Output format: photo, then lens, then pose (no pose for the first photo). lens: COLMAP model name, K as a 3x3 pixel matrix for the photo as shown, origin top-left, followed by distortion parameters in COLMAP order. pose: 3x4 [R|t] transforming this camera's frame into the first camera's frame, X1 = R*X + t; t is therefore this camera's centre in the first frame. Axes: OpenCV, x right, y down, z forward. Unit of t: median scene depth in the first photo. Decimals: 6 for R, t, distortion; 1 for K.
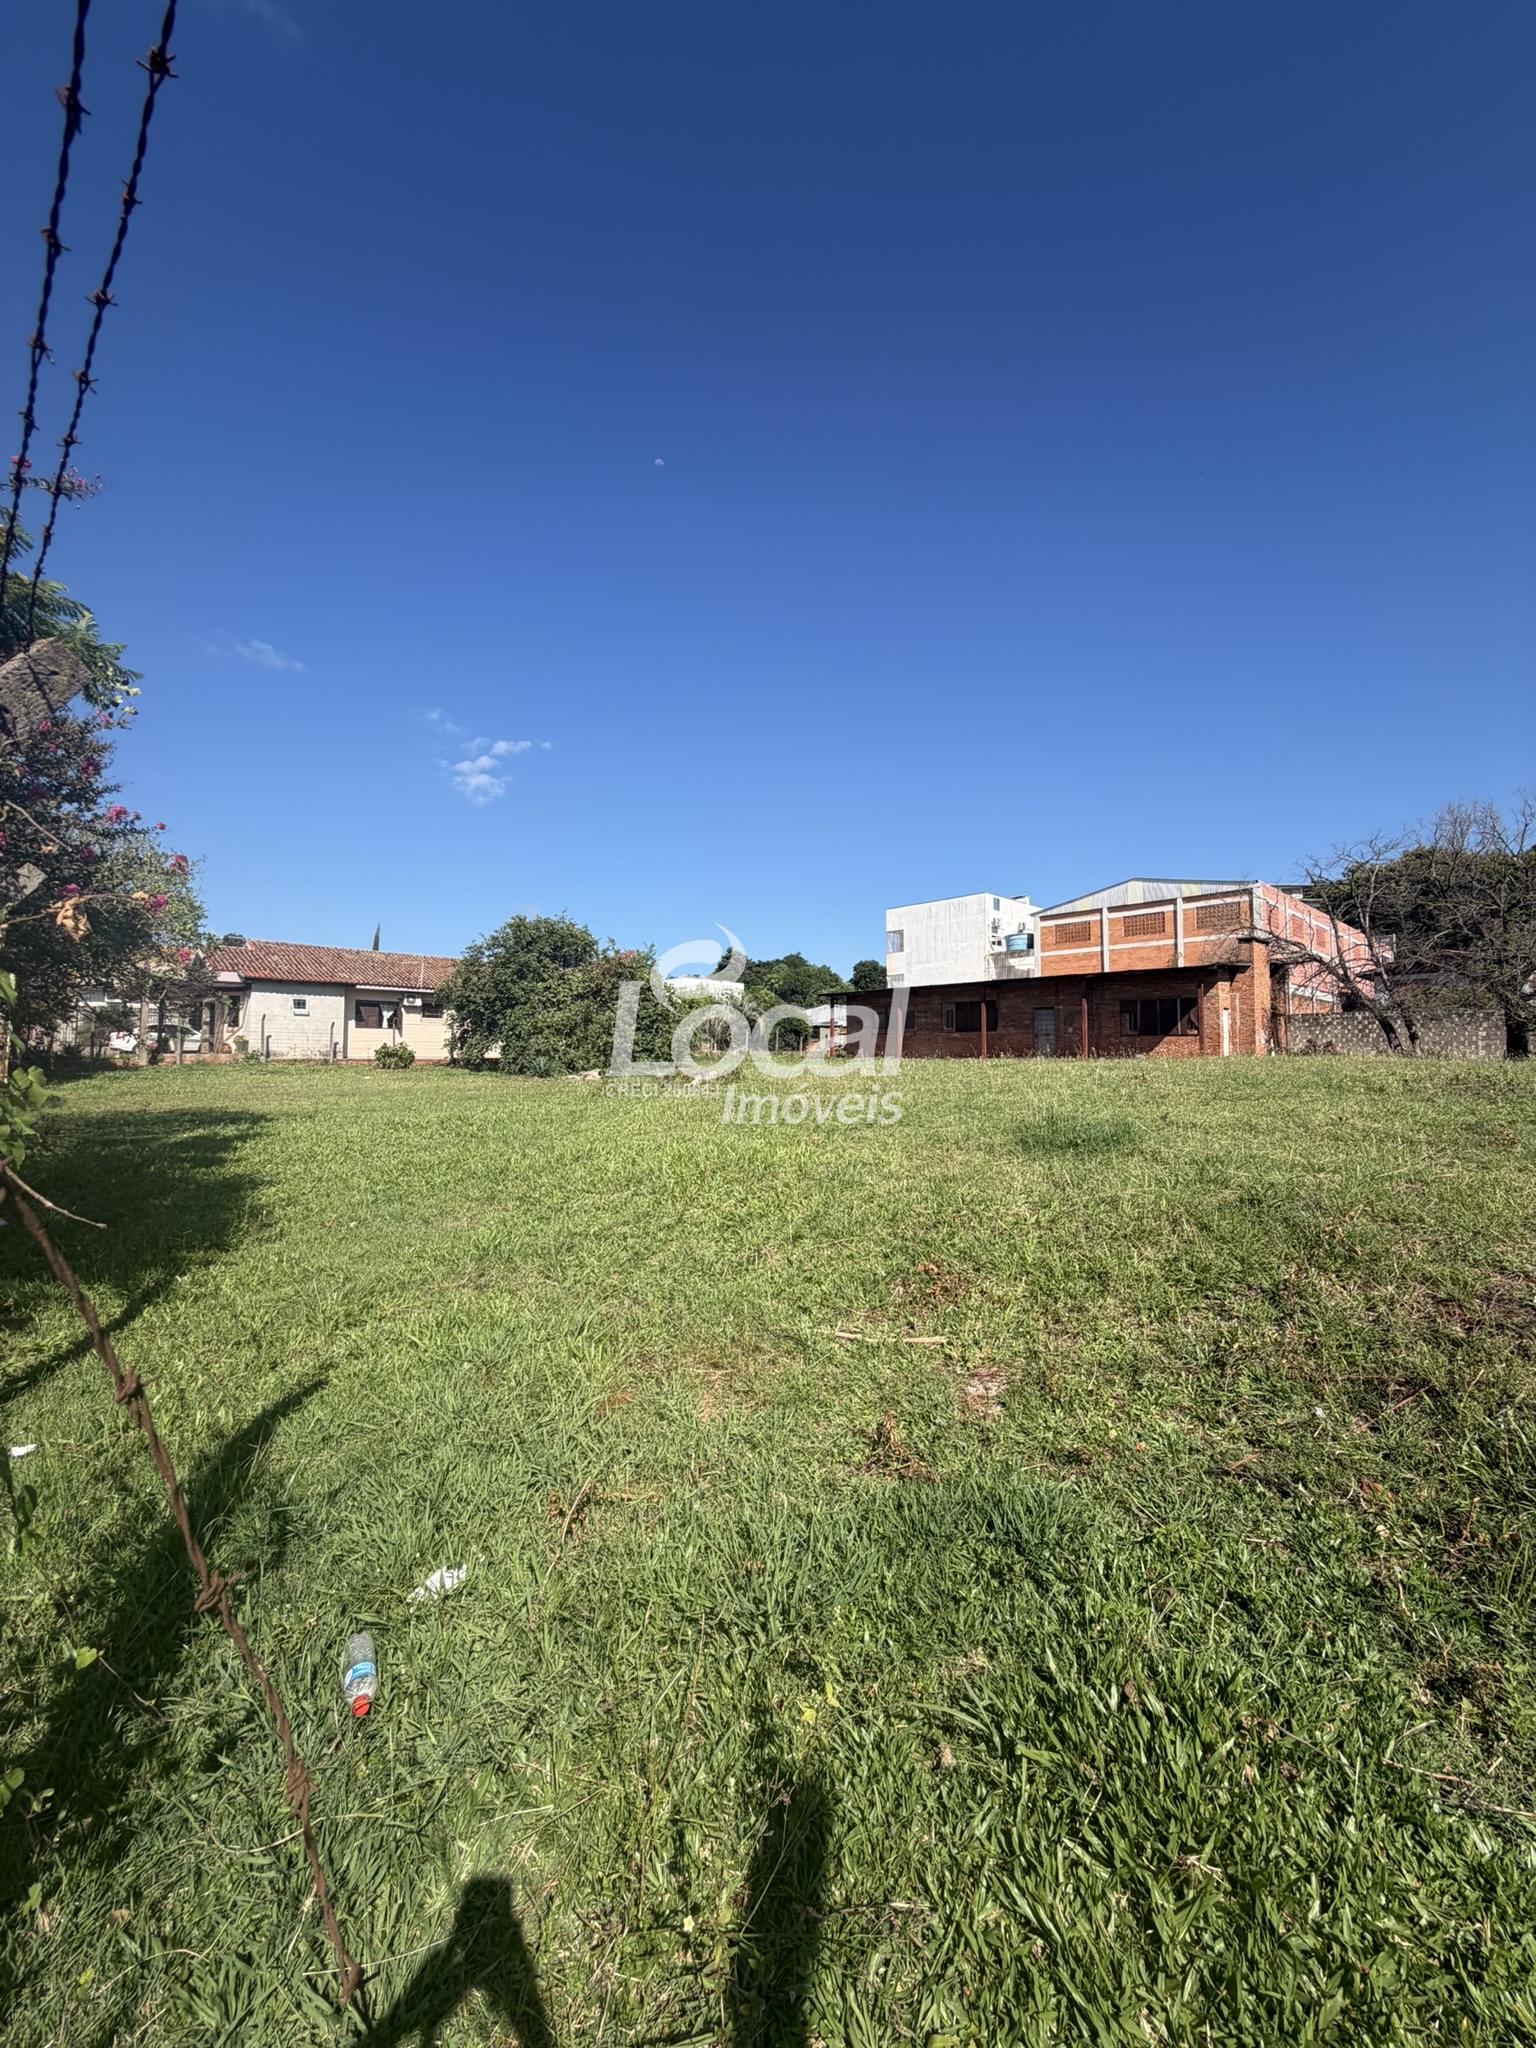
lens RADIAL K [[811.4, 0, 770.2], [0, 811.4, 1009.7], [0, 0, 1]] dist [-0.001018, 0.000291]
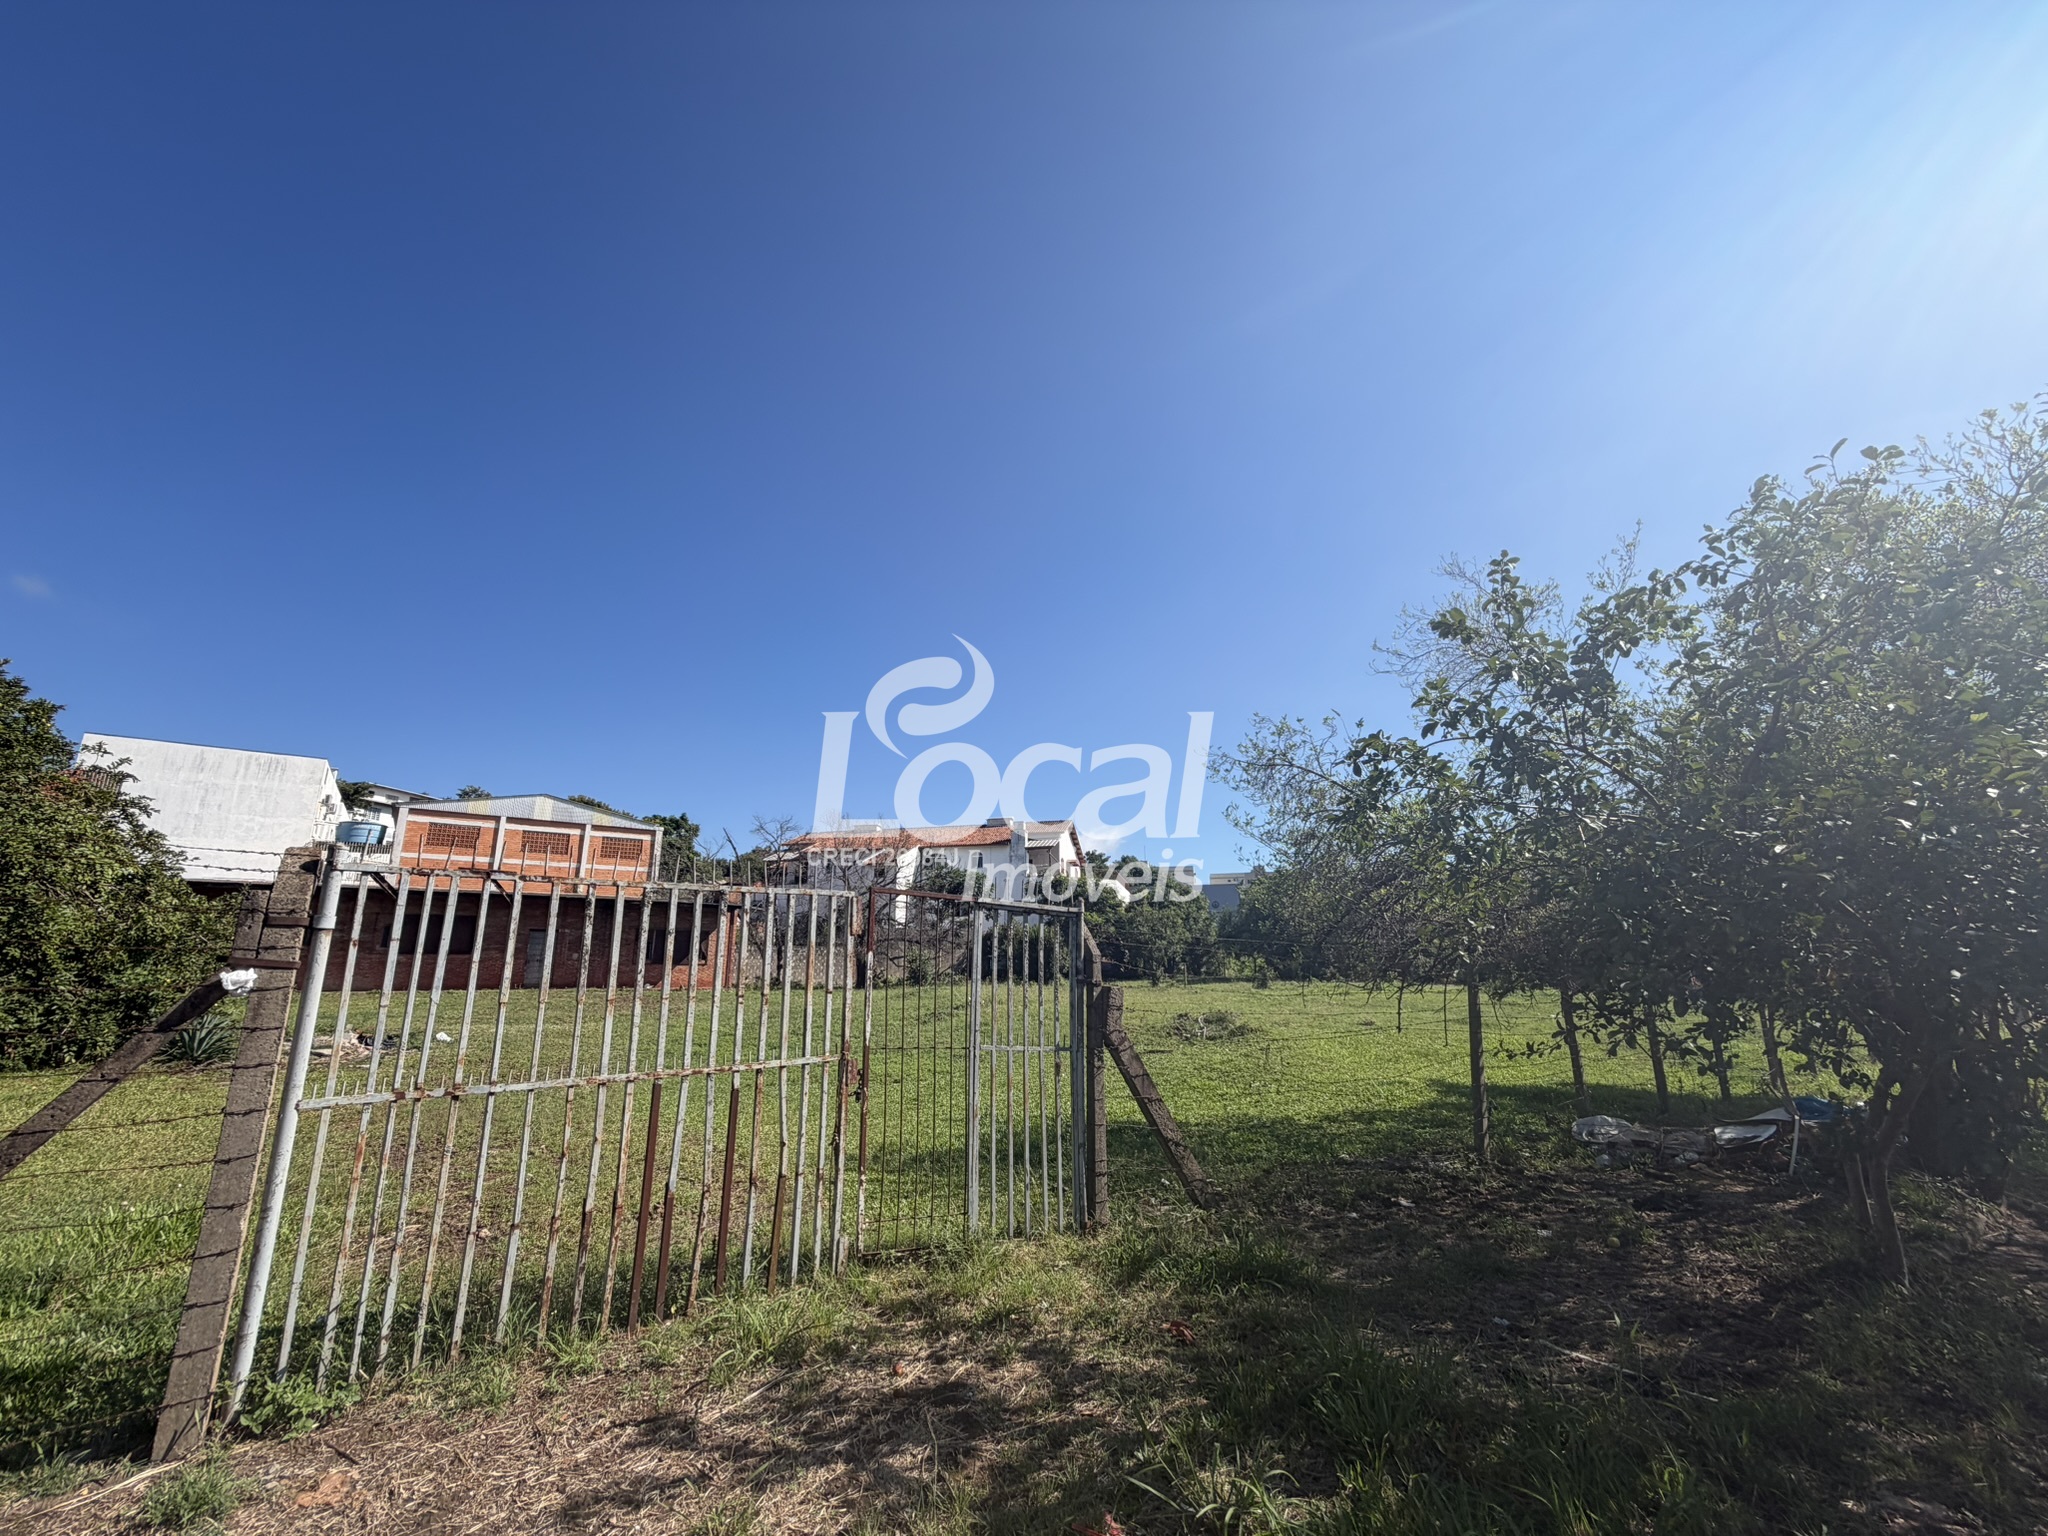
lens RADIAL K [[811.4, 0, 1020.5], [0, 811.4, 767.4], [0, 0, 1]] dist [-0.001018, 0.000291]
pose [[0.139873, 0.241907, 0.960165, -4.542724], [-0.054507, 0.970108, -0.236471, 0.059668], [-0.988668, -0.019260, 0.148878, 3.309962]]
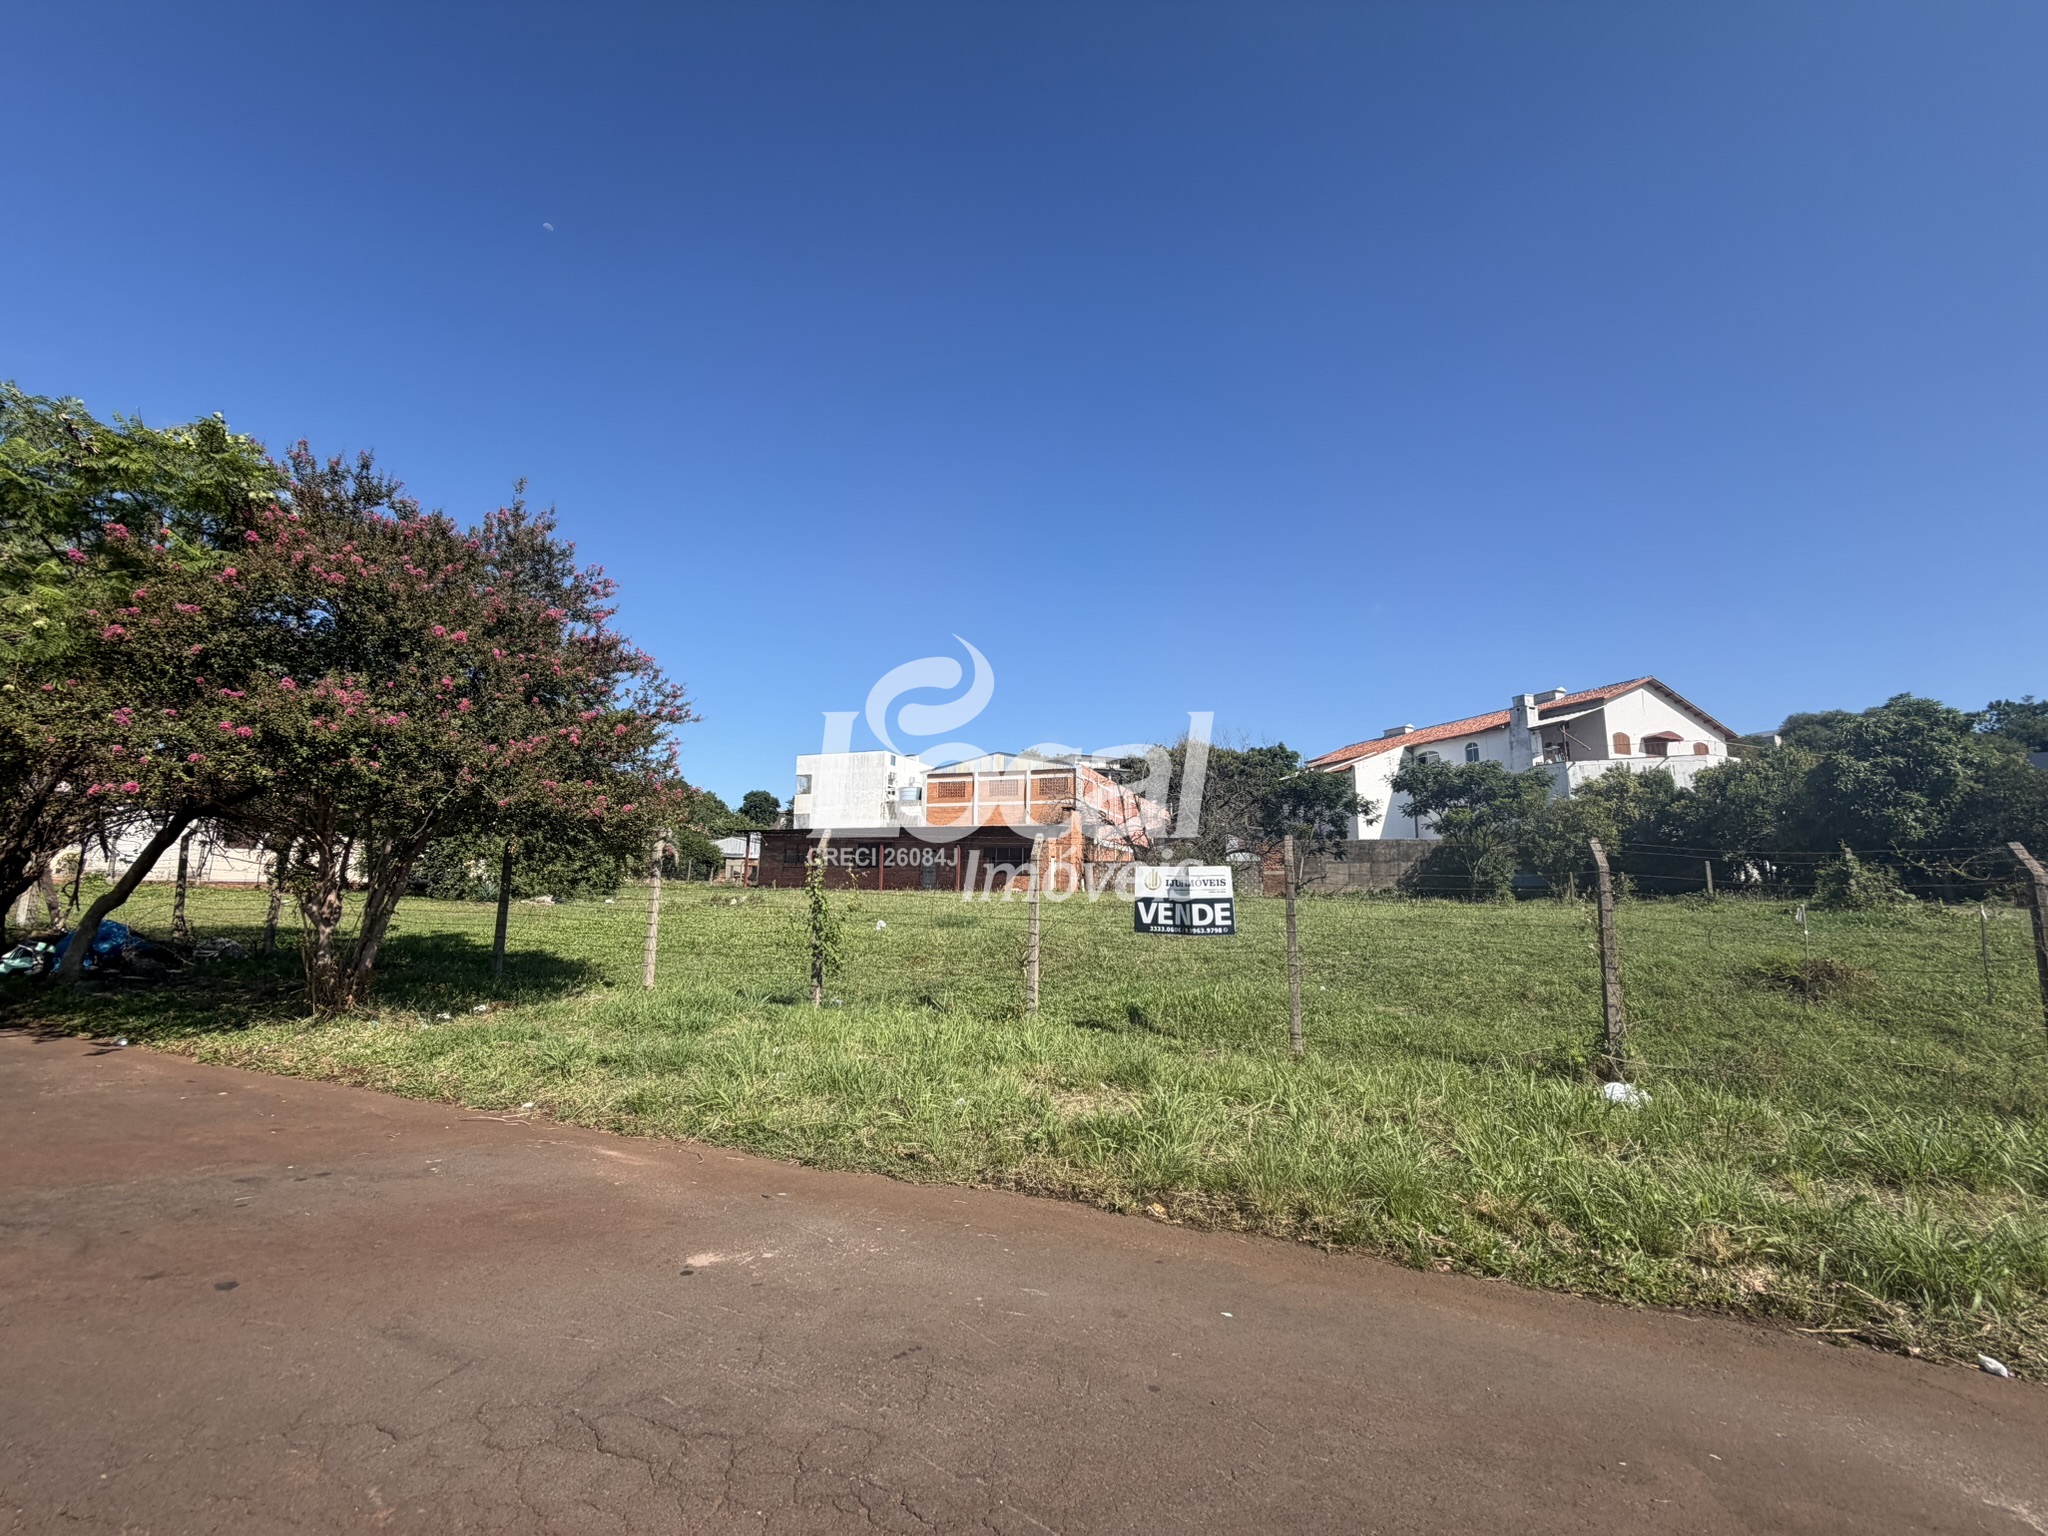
lens RADIAL K [[811.4, 0, 1018.1], [0, 811.4, 763.9], [0, 0, 1]] dist [-0.001018, 0.000291]
pose [[0.901595, 0.080300, 0.425062, -0.817276], [-0.040151, 0.993912, -0.102599, -0.119699], [-0.430713, 0.075436, 0.899331, -2.008887]]
